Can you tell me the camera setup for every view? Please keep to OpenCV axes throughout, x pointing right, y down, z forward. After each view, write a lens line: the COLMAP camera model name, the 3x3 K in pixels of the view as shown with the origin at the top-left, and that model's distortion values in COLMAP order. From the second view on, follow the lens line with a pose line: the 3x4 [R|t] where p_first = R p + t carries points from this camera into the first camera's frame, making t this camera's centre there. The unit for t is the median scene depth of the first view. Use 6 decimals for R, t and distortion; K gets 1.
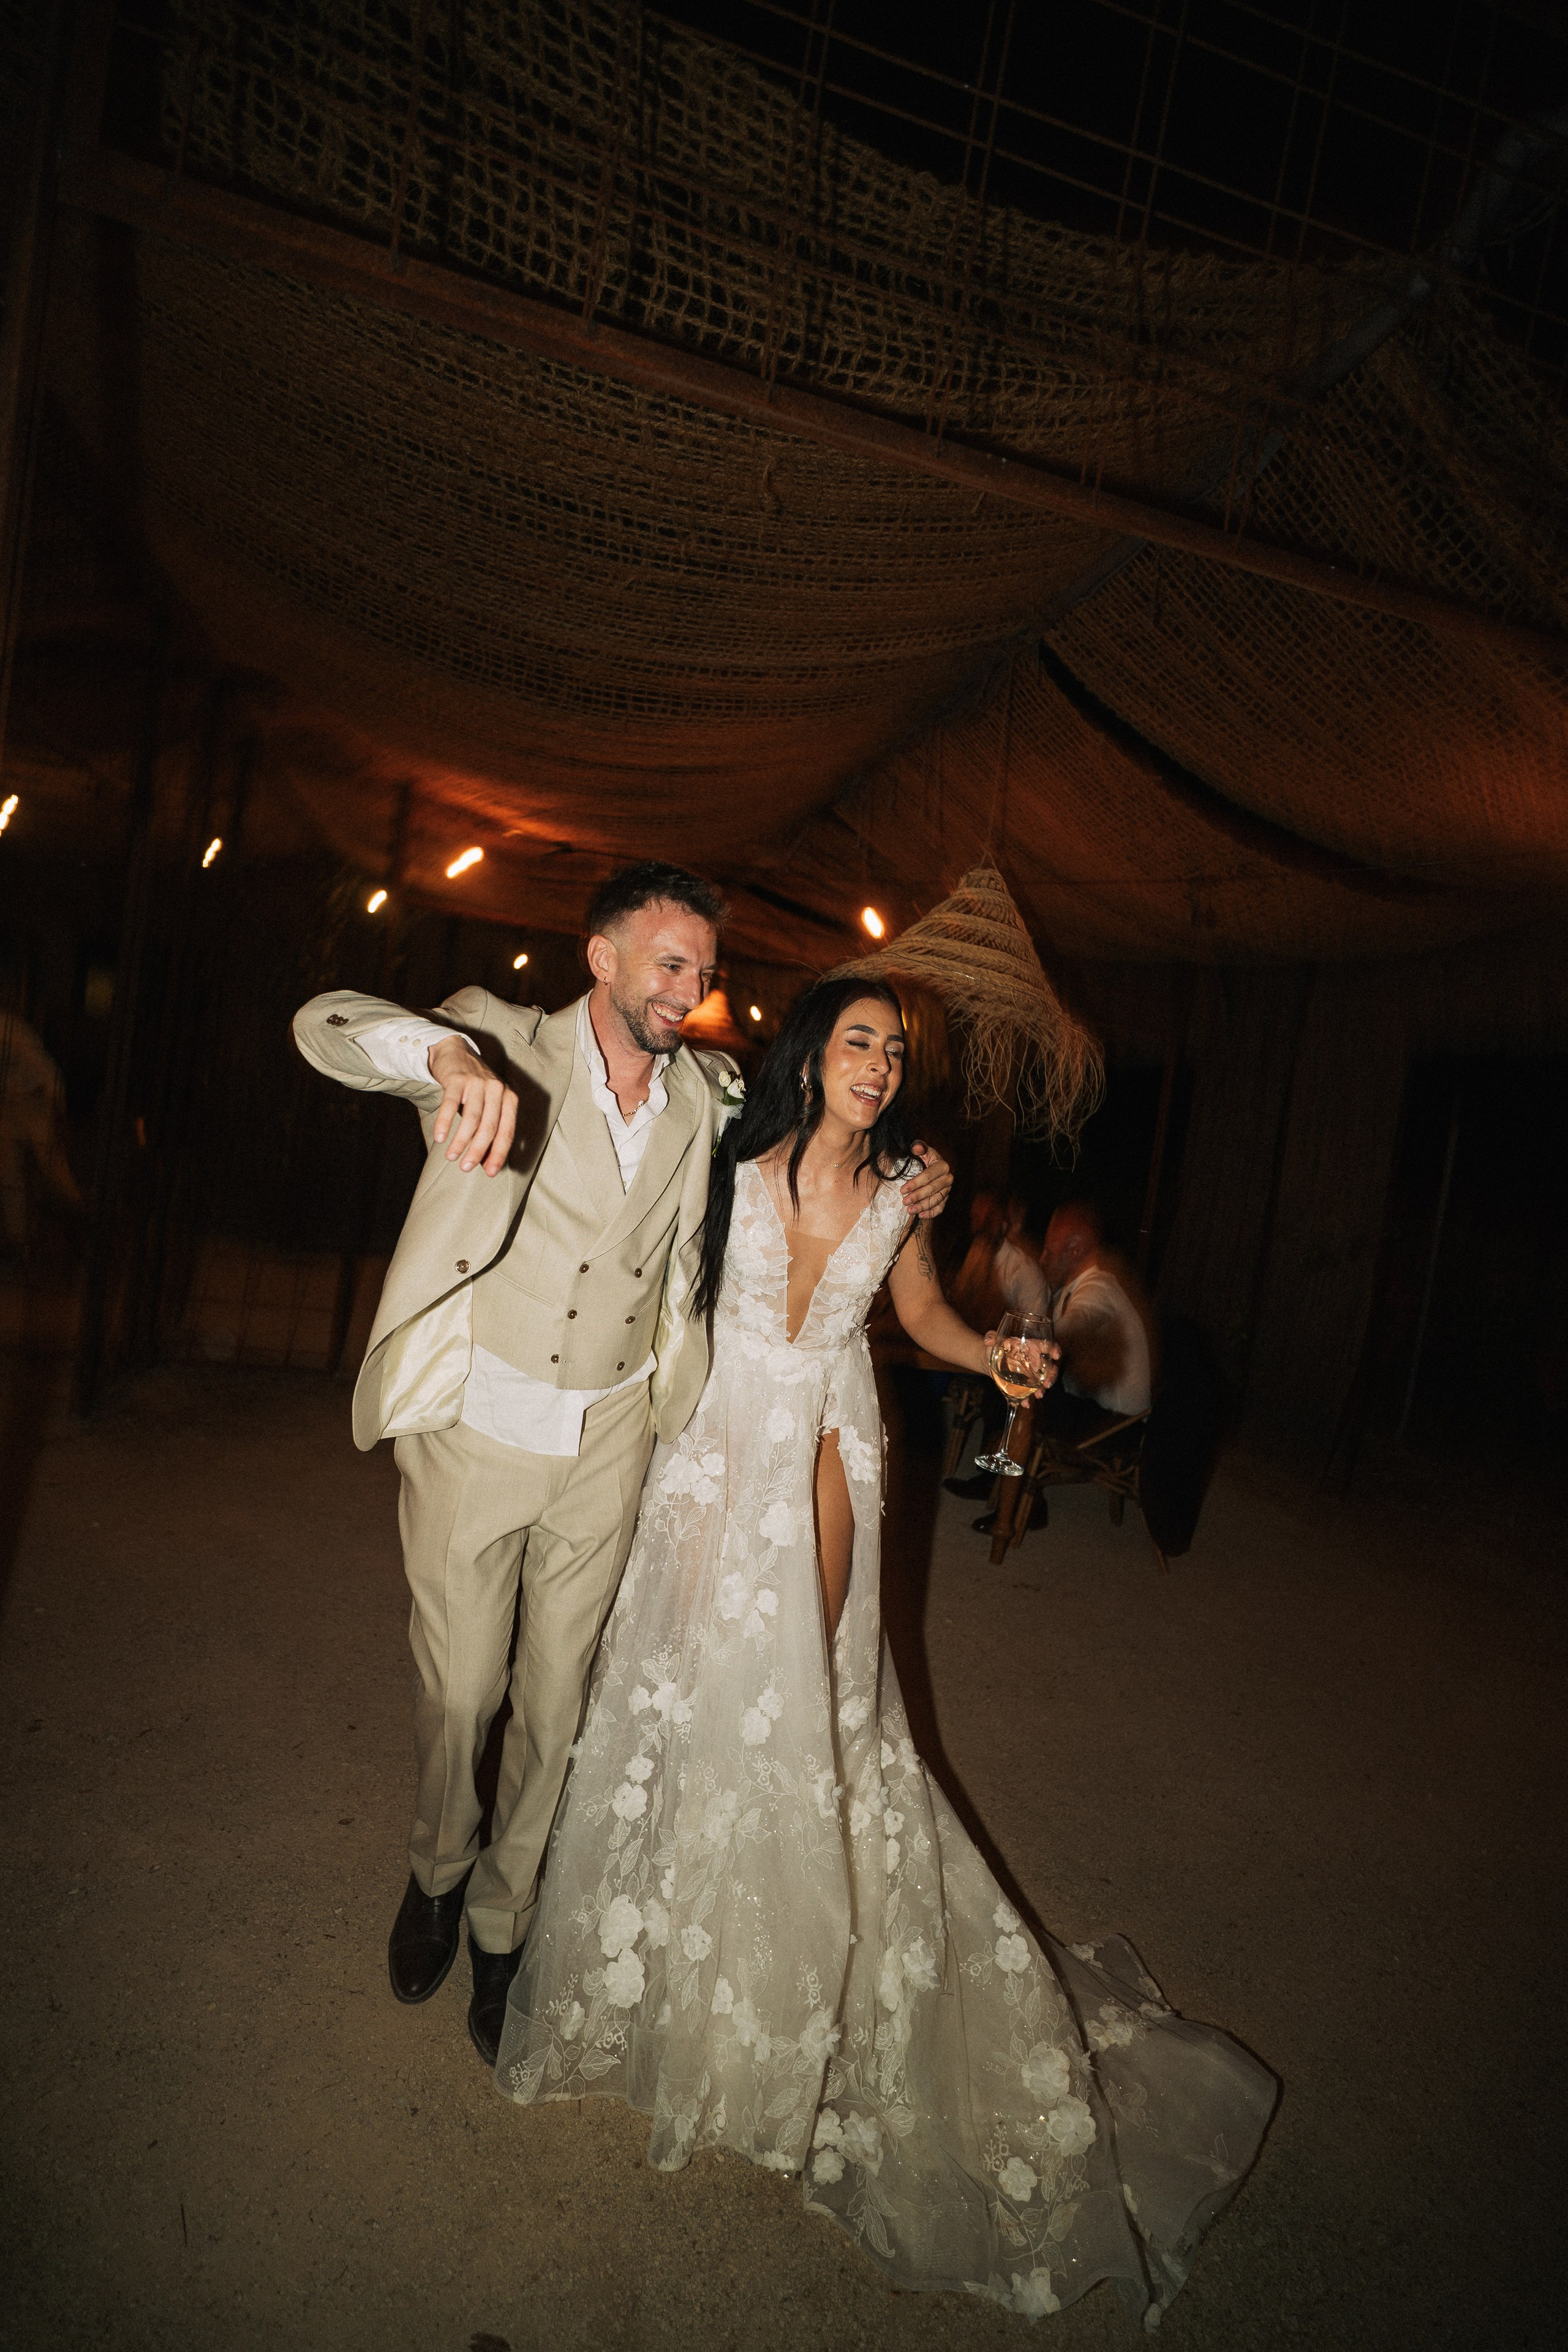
lens RADIAL K [[1121.8, 0, 784.0], [0, 1121.8, 1176.0], [0, 0, 1]] dist [-0.000488, 0.000325]
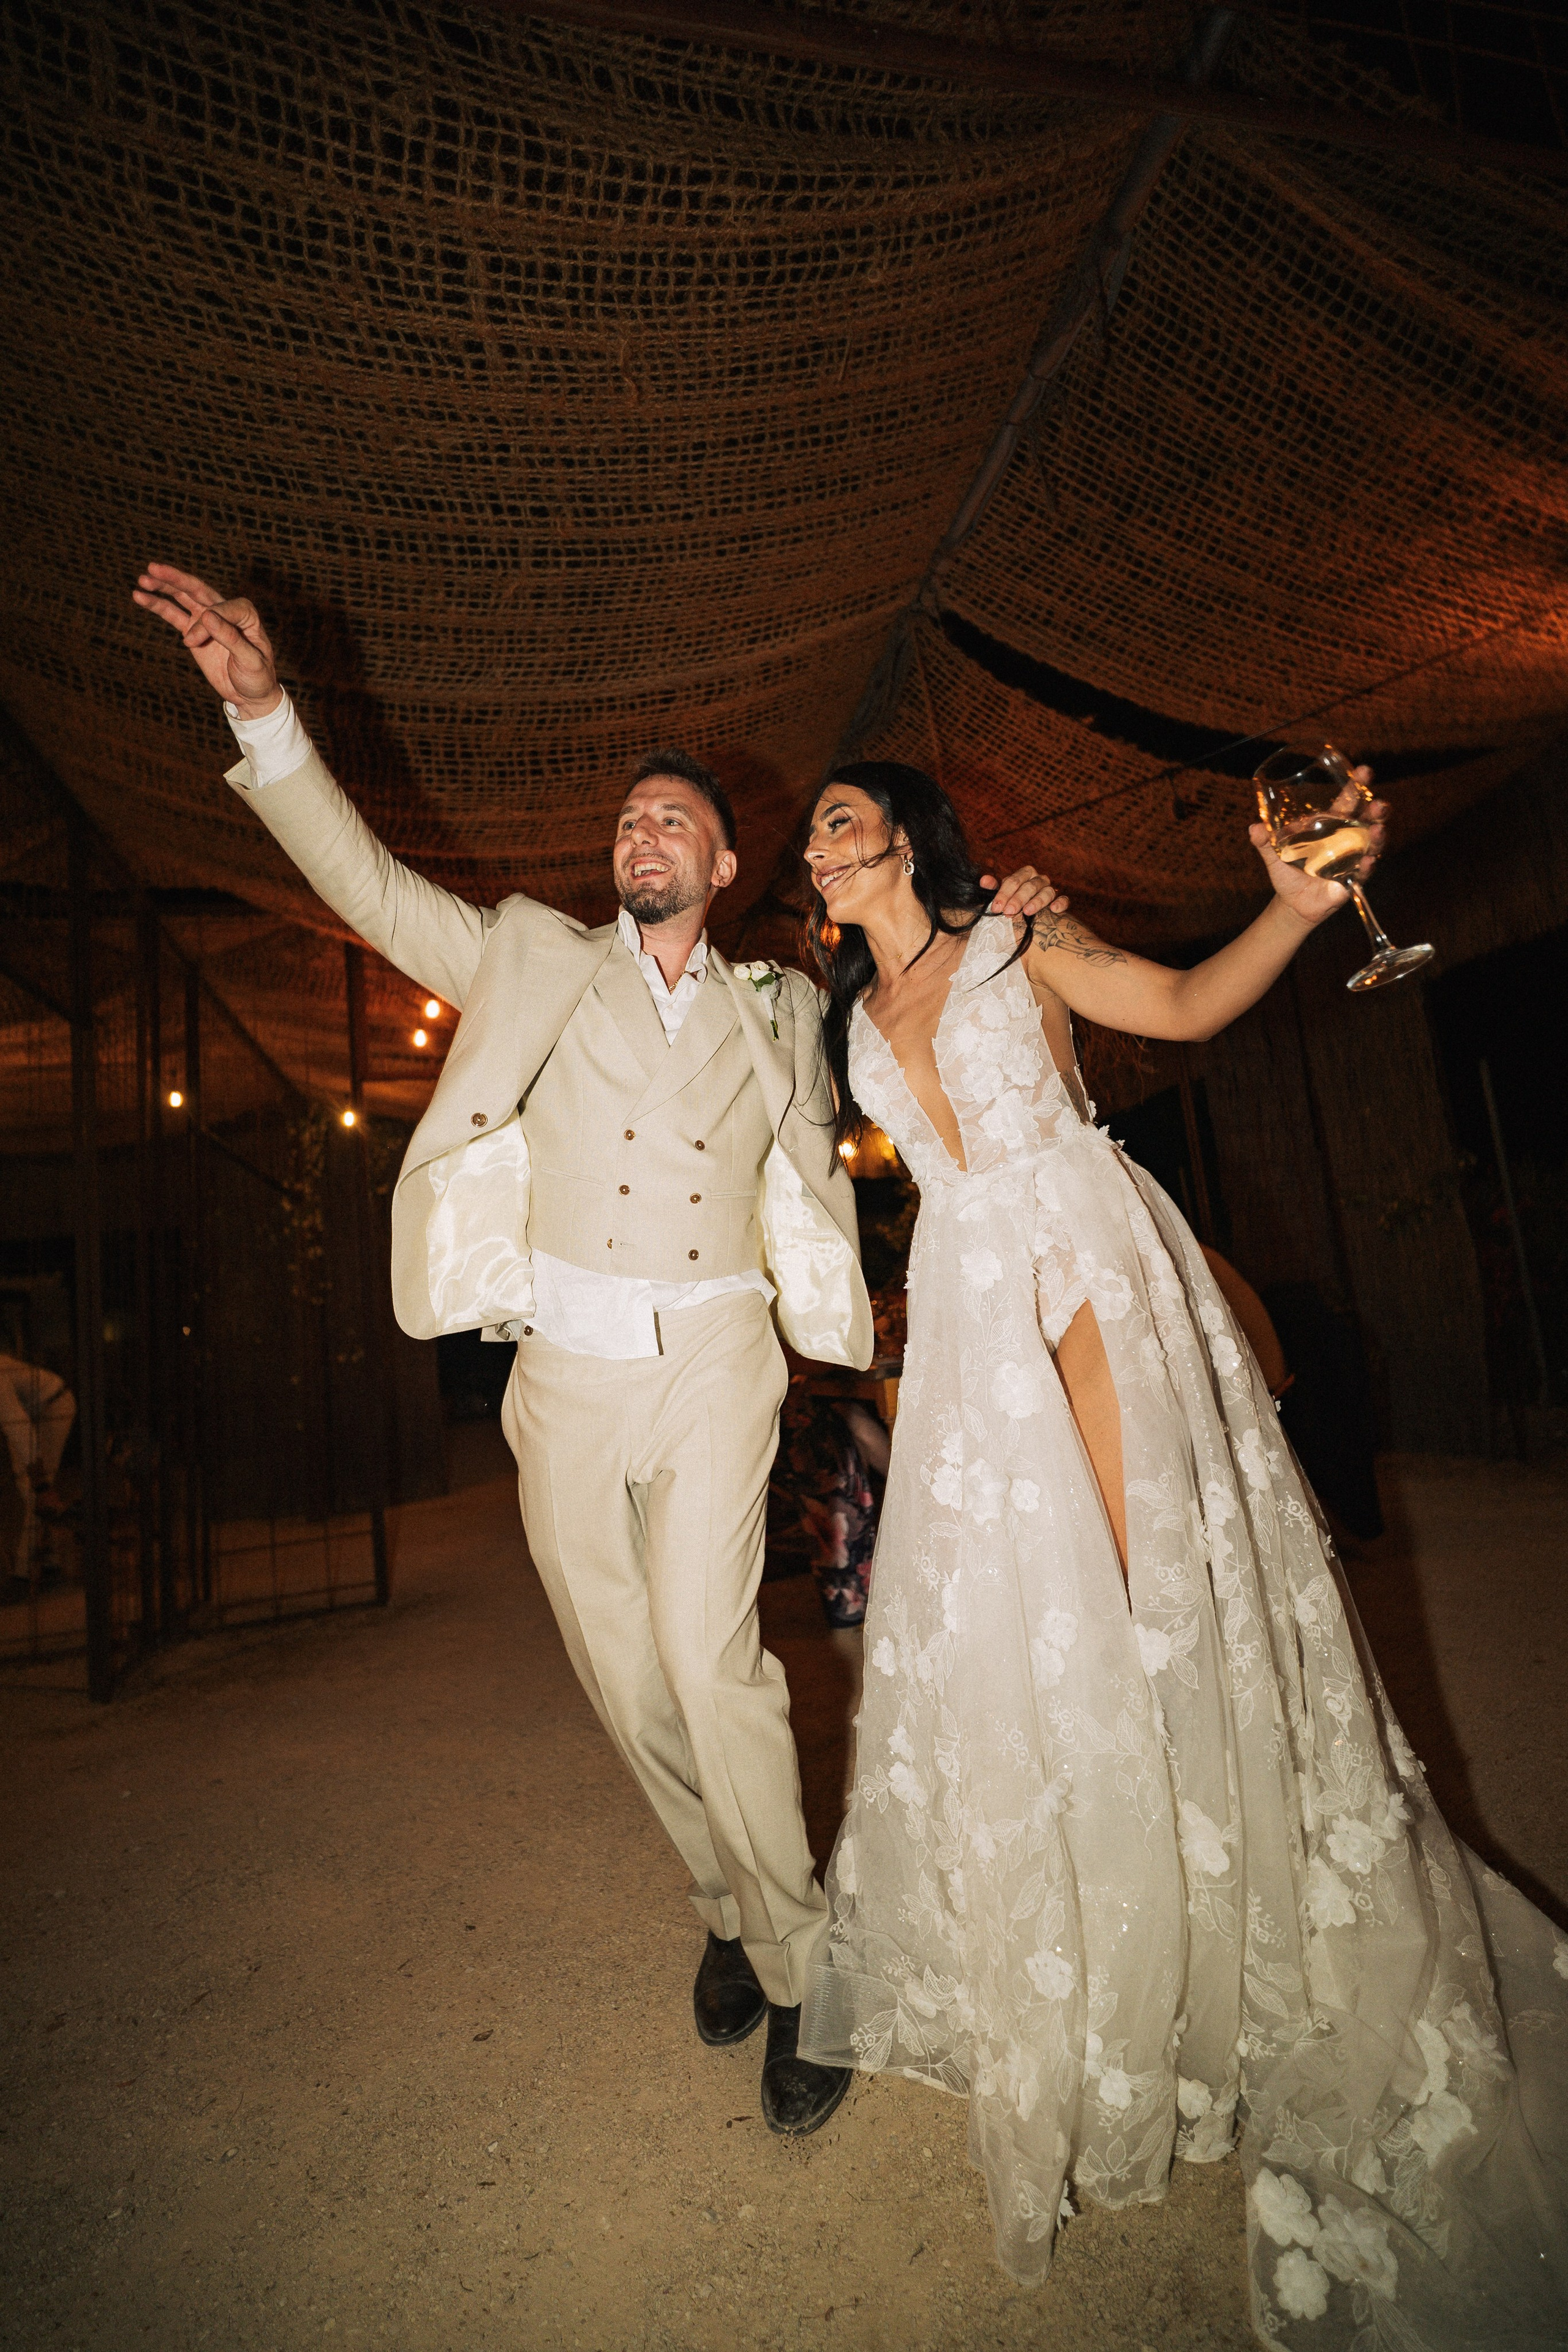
lens RADIAL K [[1121.8, 0, 784.0], [0, 1121.8, 1176.0], [0, 0, 1]] dist [-0.000488, 0.000325]
pose [[0.967529, -0.251874, 0.021123, -0.086070], [0.251359, 0.950029, -0.185102, 0.268659], [0.026555, 0.184401, 0.982492, 0.213332]]
